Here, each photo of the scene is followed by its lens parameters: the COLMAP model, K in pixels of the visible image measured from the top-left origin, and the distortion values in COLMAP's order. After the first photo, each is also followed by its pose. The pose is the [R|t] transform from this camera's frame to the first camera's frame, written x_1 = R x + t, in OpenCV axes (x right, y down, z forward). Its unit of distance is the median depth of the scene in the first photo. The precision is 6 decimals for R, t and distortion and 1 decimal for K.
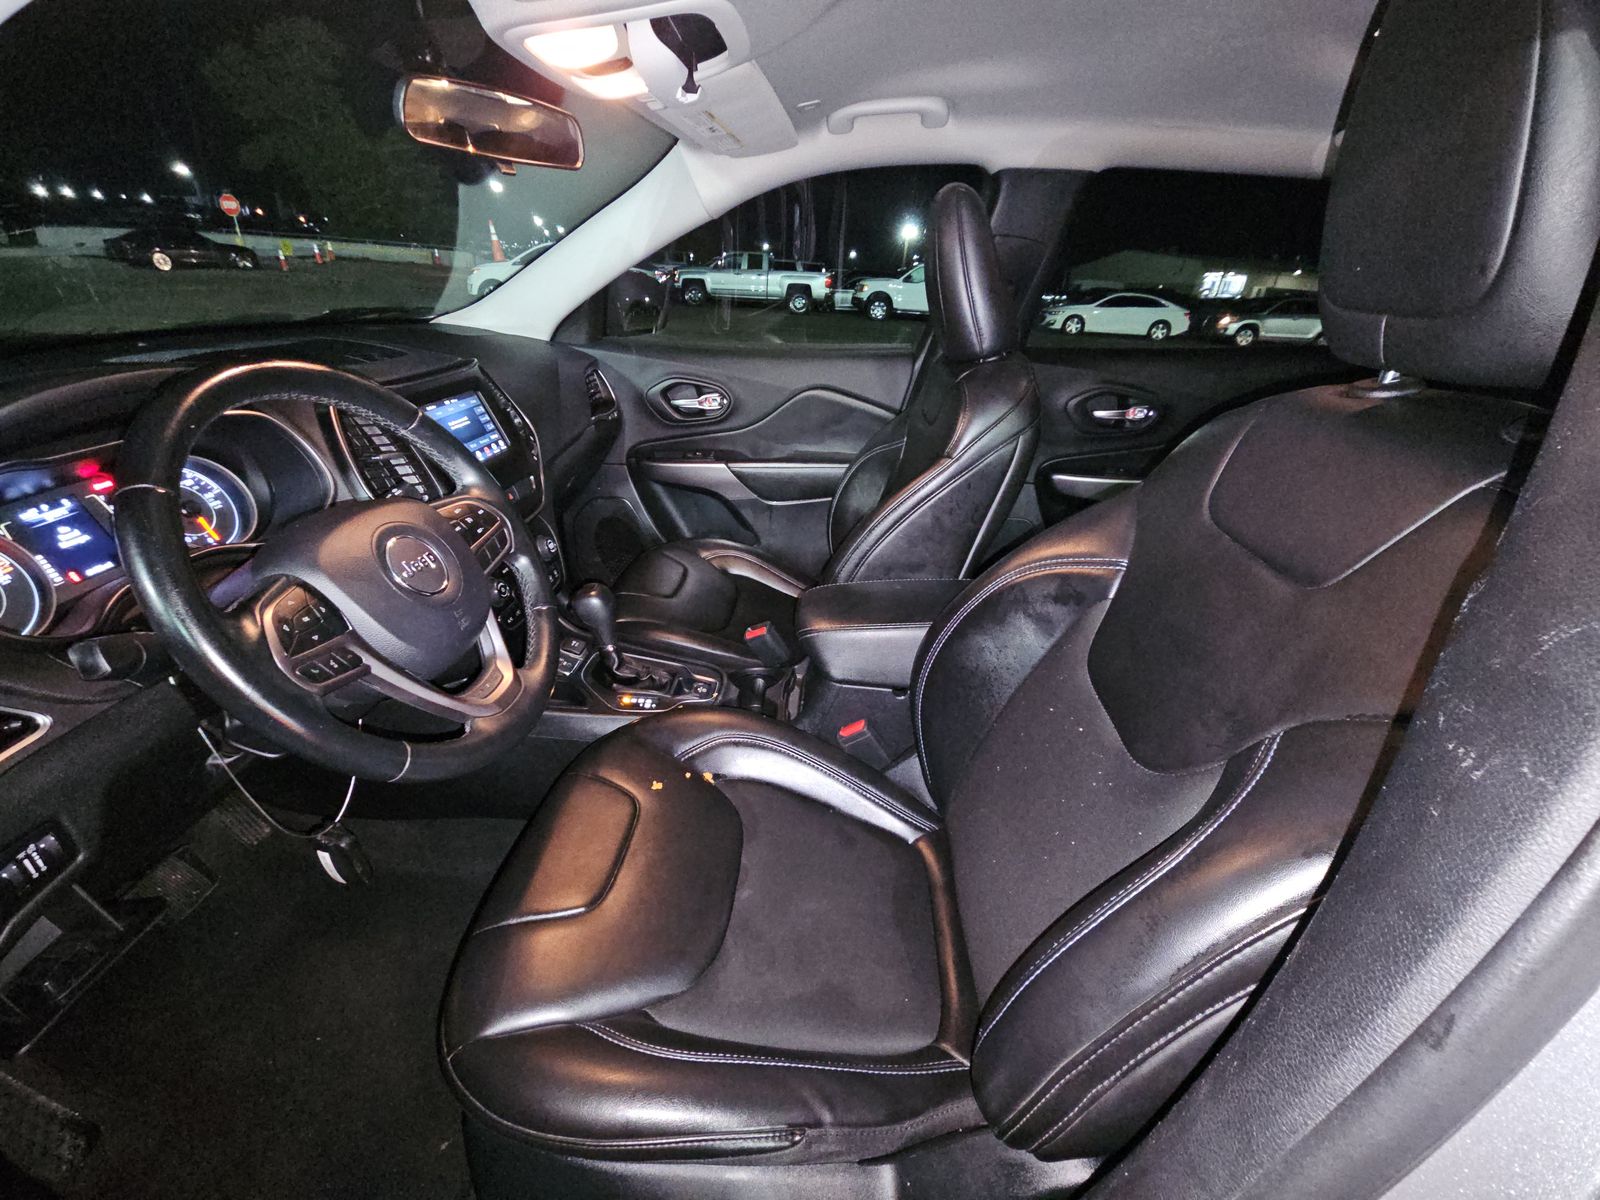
lens RADIAL K [[643.4, 0, 789.6], [0, 643.4, 615.4], [0, 0, 1]] dist [-0.008960, -0.002345]
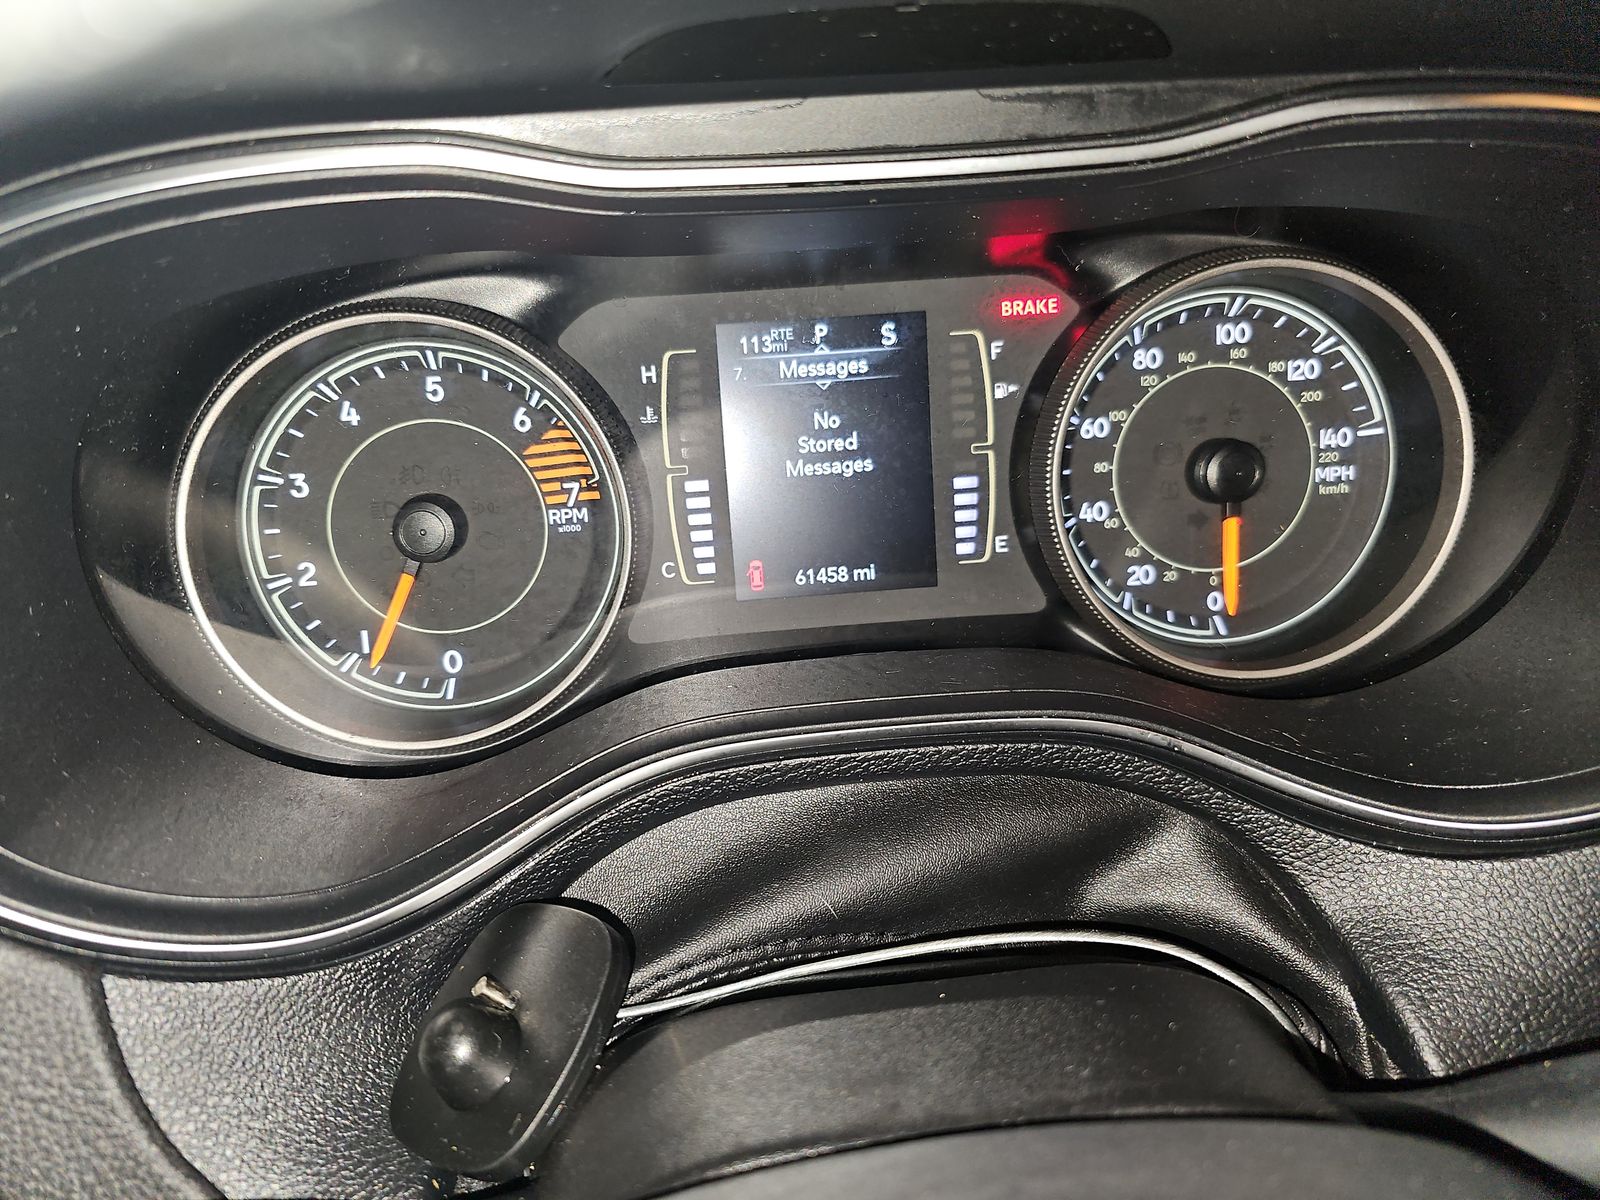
lens RADIAL K [[1052.1, 0, 810.4], [0, 1052.1, 604.6], [0, 0, 1]] dist [0.018492, -0.013860]
pose [[0.170642, 0.494964, -0.851993, -0.272771], [-0.428728, 0.815831, 0.388087, -0.099792], [0.887171, 0.299050, 0.351420, 0.335485]]
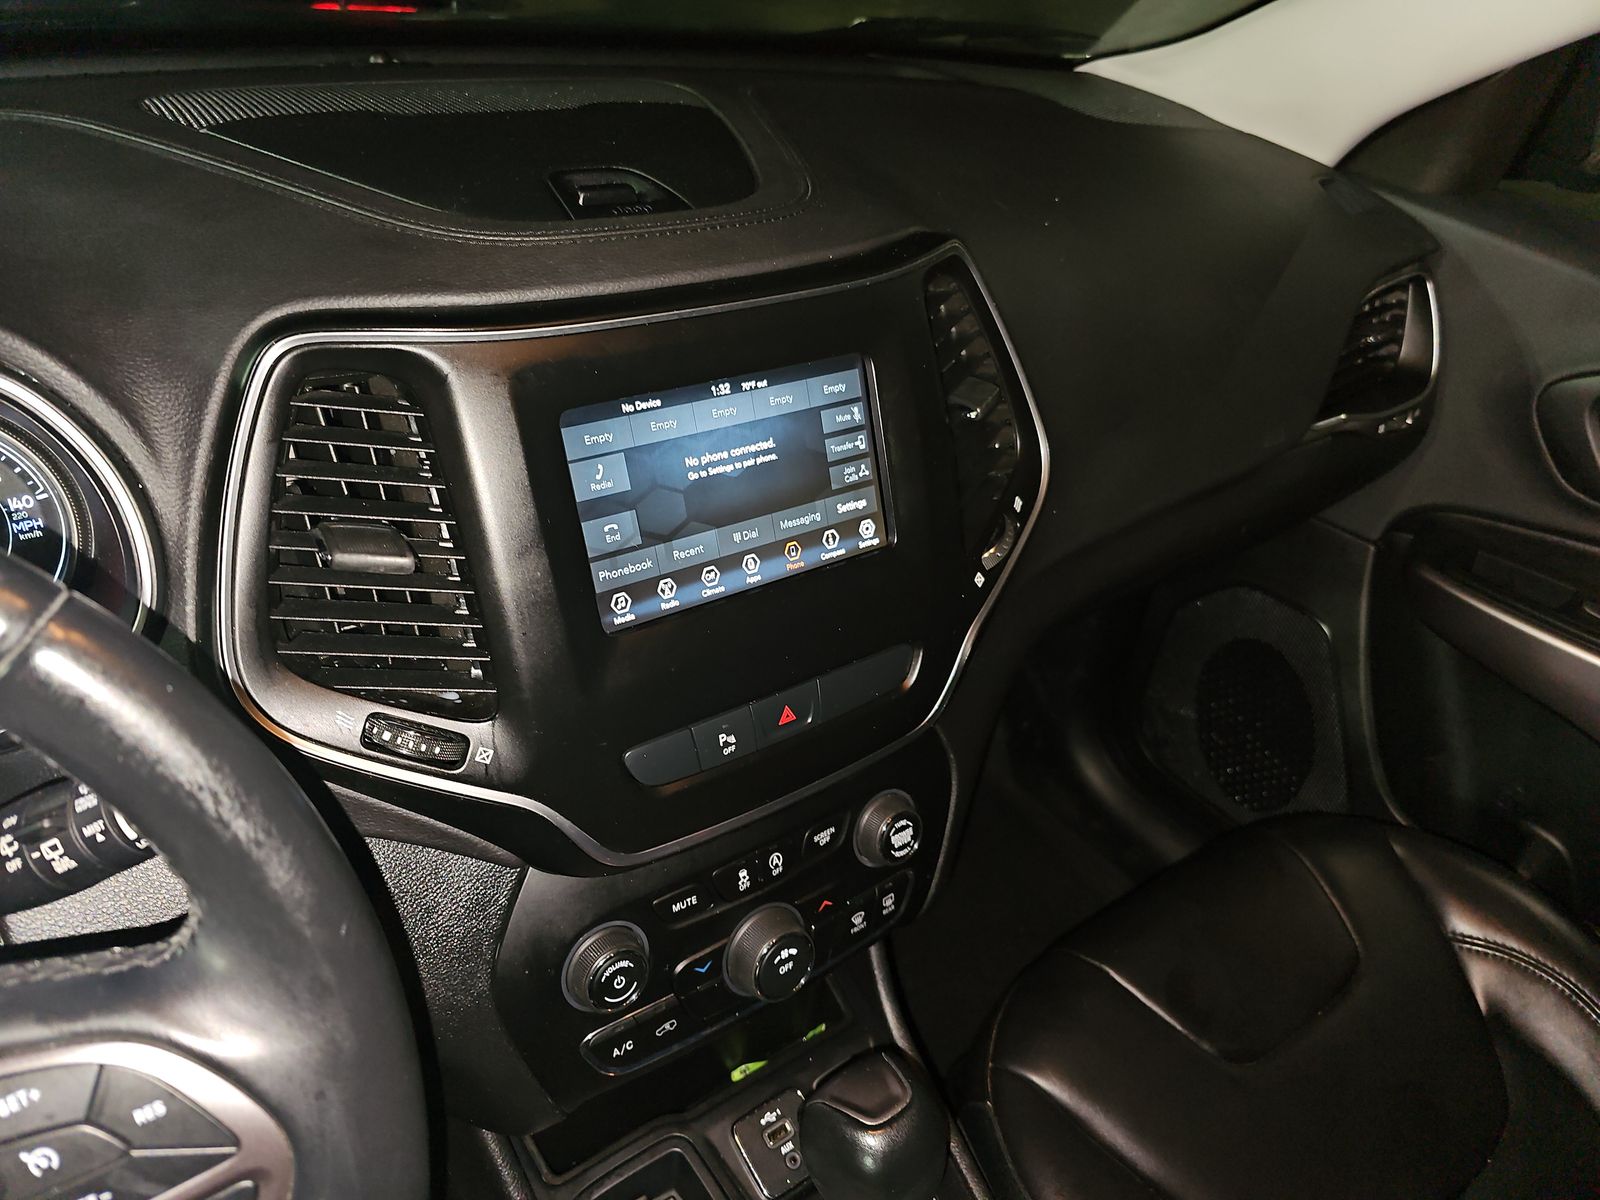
lens RADIAL K [[1052.1, 0, 787.7], [0, 1052.1, 587.7], [0, 0, 1]] dist [0.018492, -0.013860]
pose [[0.635606, 0.446286, -0.629948, -0.093954], [-0.411797, 0.886194, 0.212327, -0.225235], [0.653015, 0.124454, 0.747049, 0.400701]]
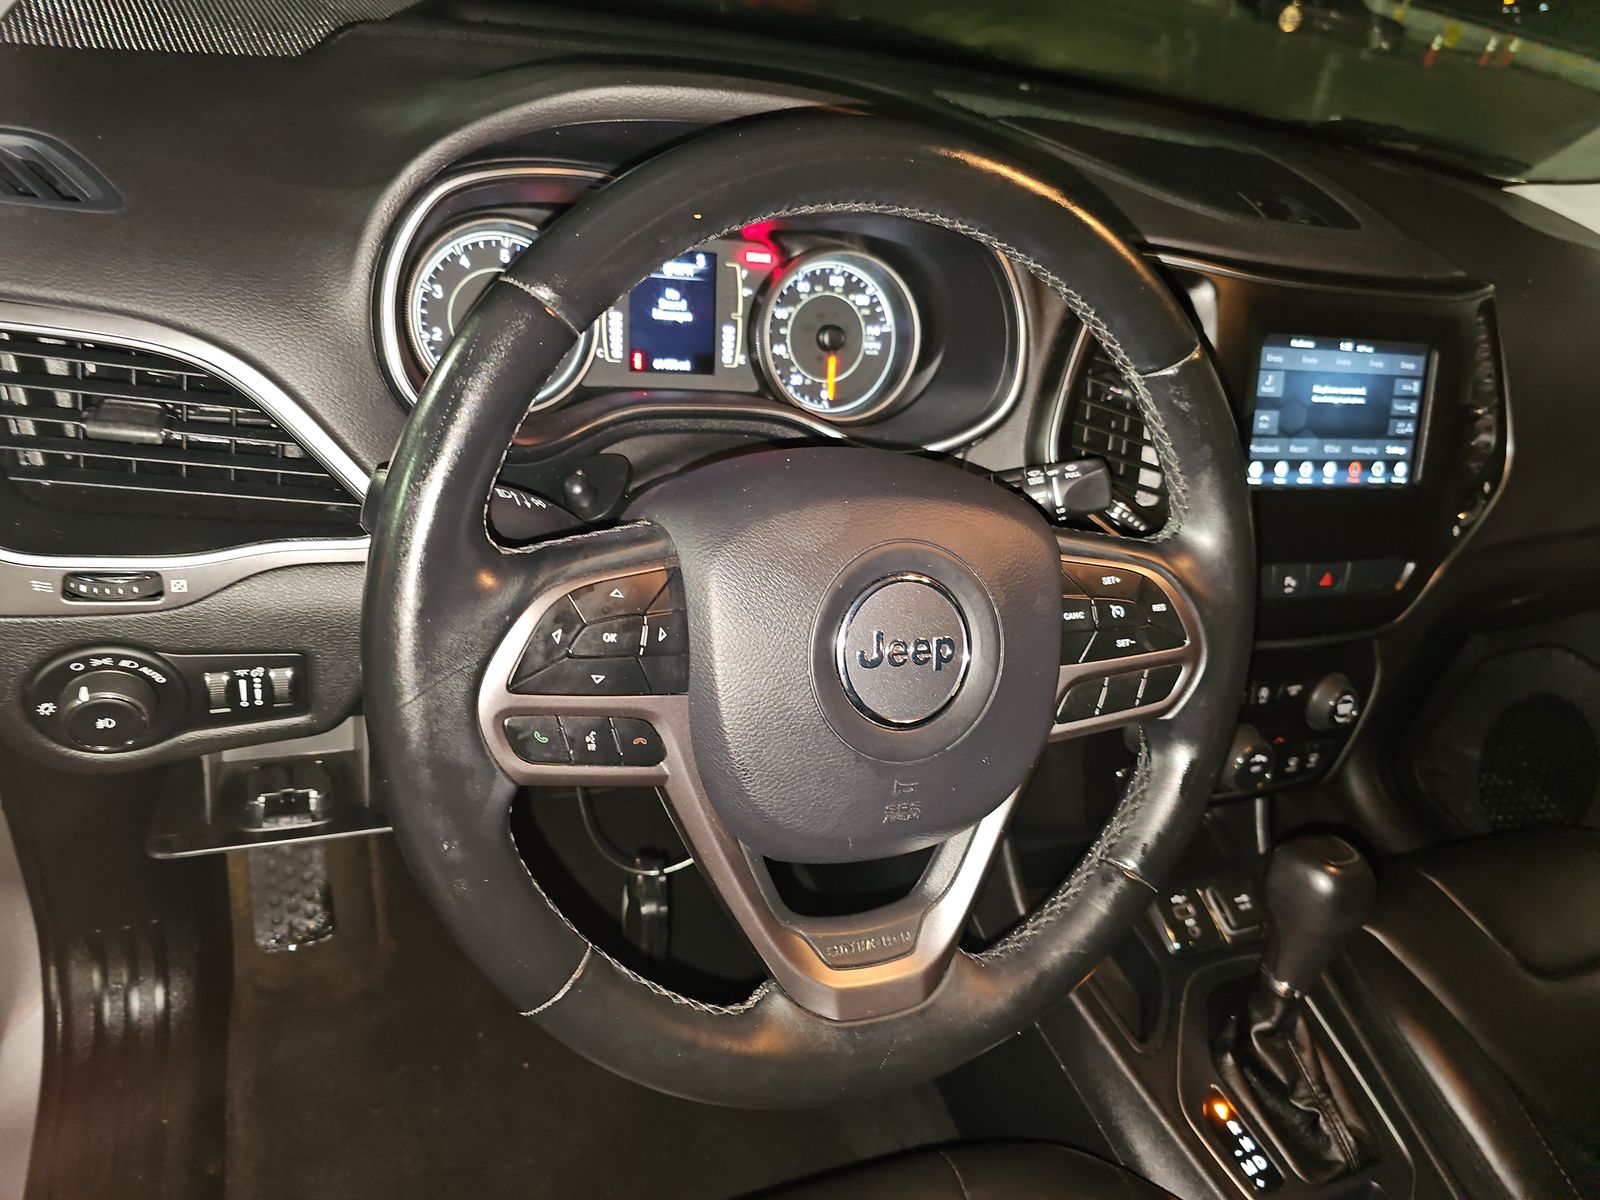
lens RADIAL K [[1052.1, 0, 800.9], [0, 1052.1, 595.2], [0, 0, 1]] dist [0.018492, -0.013860]
pose [[0.443924, 0.543853, -0.712148, -0.047083], [-0.577378, 0.781380, 0.236811, -0.091083], [0.685249, 0.306053, 0.660882, 0.179804]]
